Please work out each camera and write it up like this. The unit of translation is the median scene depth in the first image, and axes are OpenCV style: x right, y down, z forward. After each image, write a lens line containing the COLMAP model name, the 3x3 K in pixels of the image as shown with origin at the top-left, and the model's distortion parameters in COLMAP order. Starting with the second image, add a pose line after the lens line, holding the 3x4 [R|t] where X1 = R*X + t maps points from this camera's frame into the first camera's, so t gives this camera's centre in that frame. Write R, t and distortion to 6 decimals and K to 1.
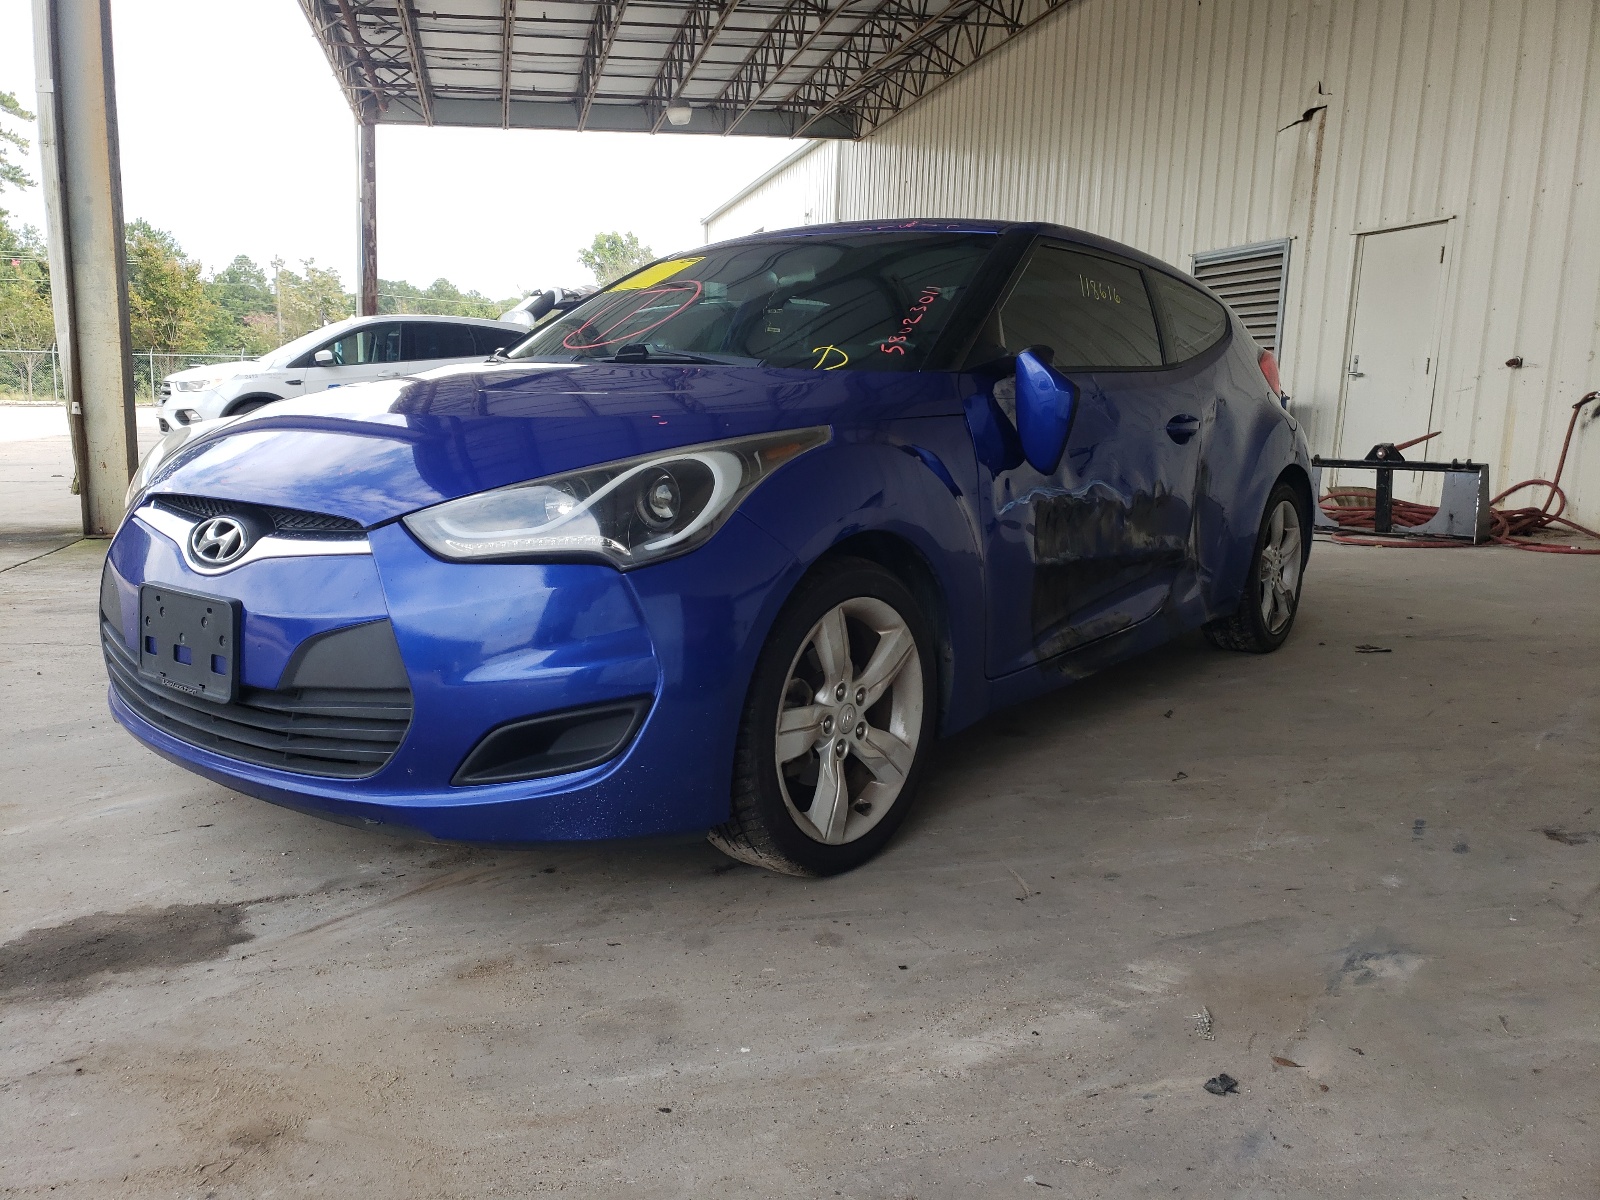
lens RADIAL K [[1279.8, 0, 800.0], [0, 1279.8, 600.0], [0, 0, 1]] dist [0.022602, -0.007967]
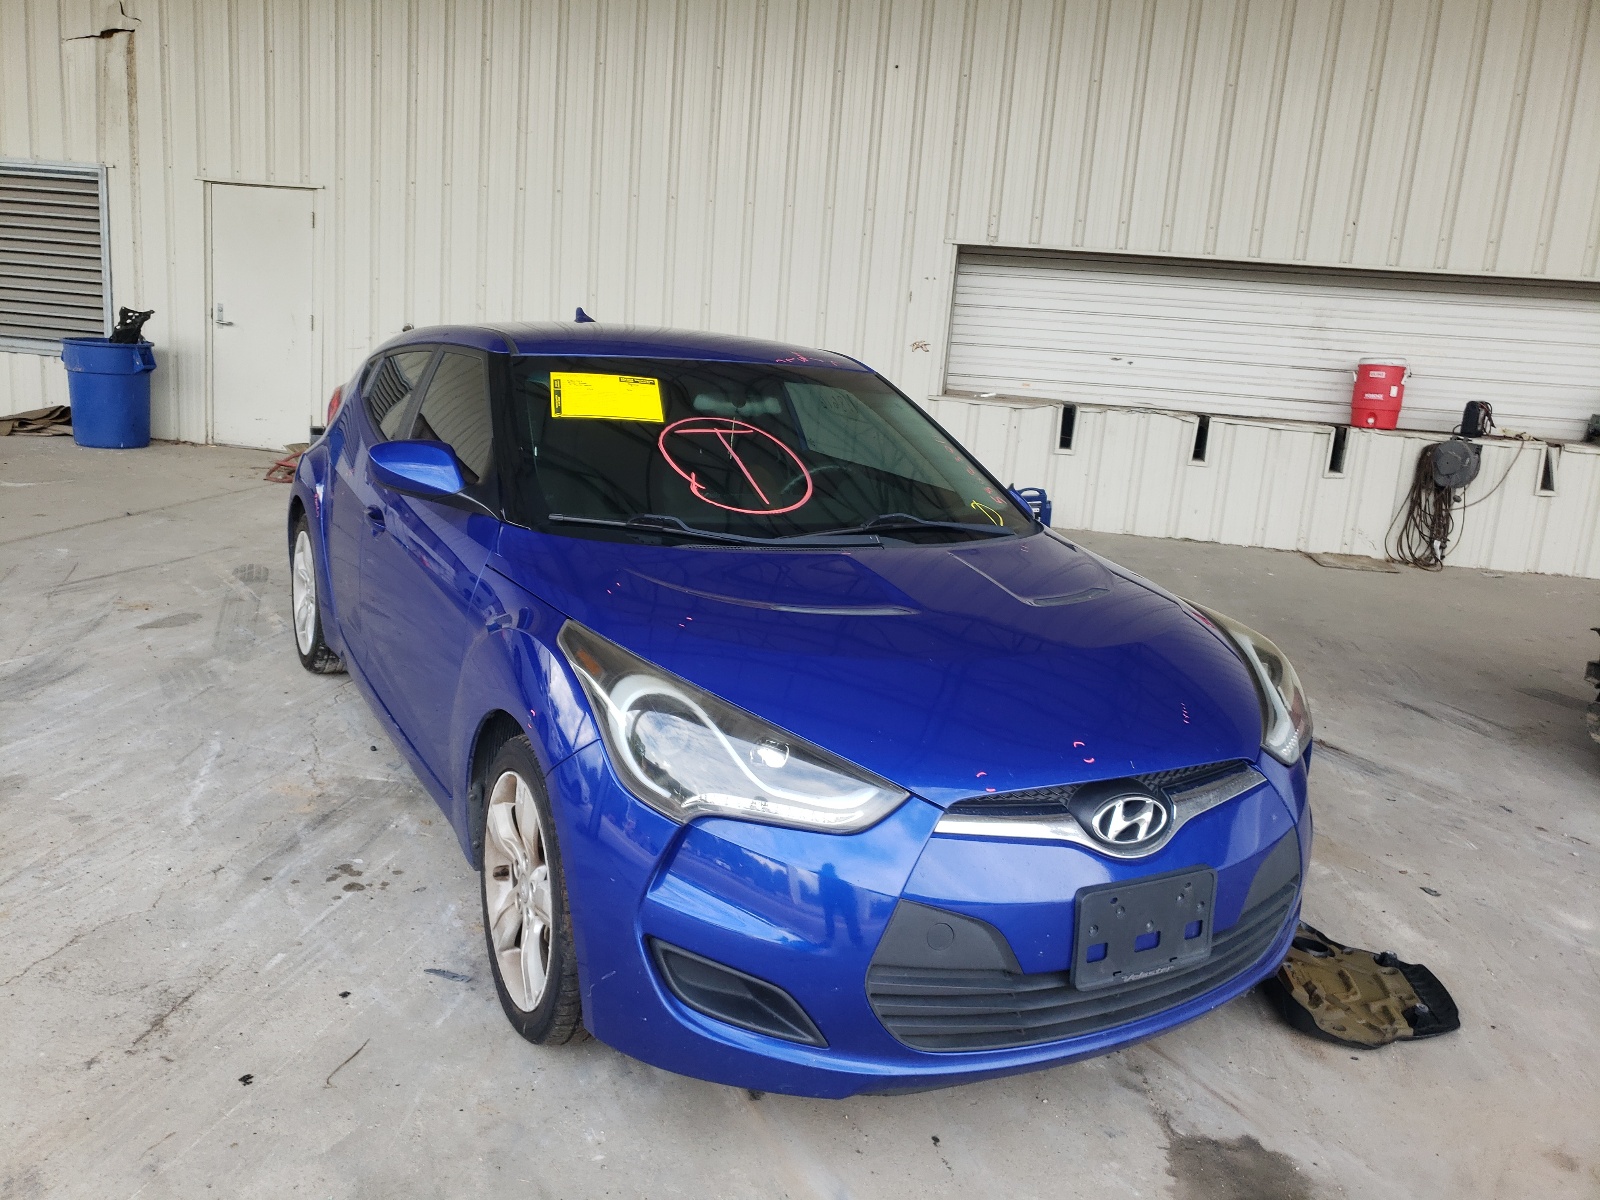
lens RADIAL K [[1231.7, 0, 800.0], [0, 1231.7, 600.0], [0, 0, 1]] dist [0.008939, 0.005481]
pose [[0.395984, -0.185661, 0.899292, -0.319068], [0.081002, 0.982591, 0.167191, -0.090385], [-0.914678, 0.006639, 0.404129, 0.198353]]
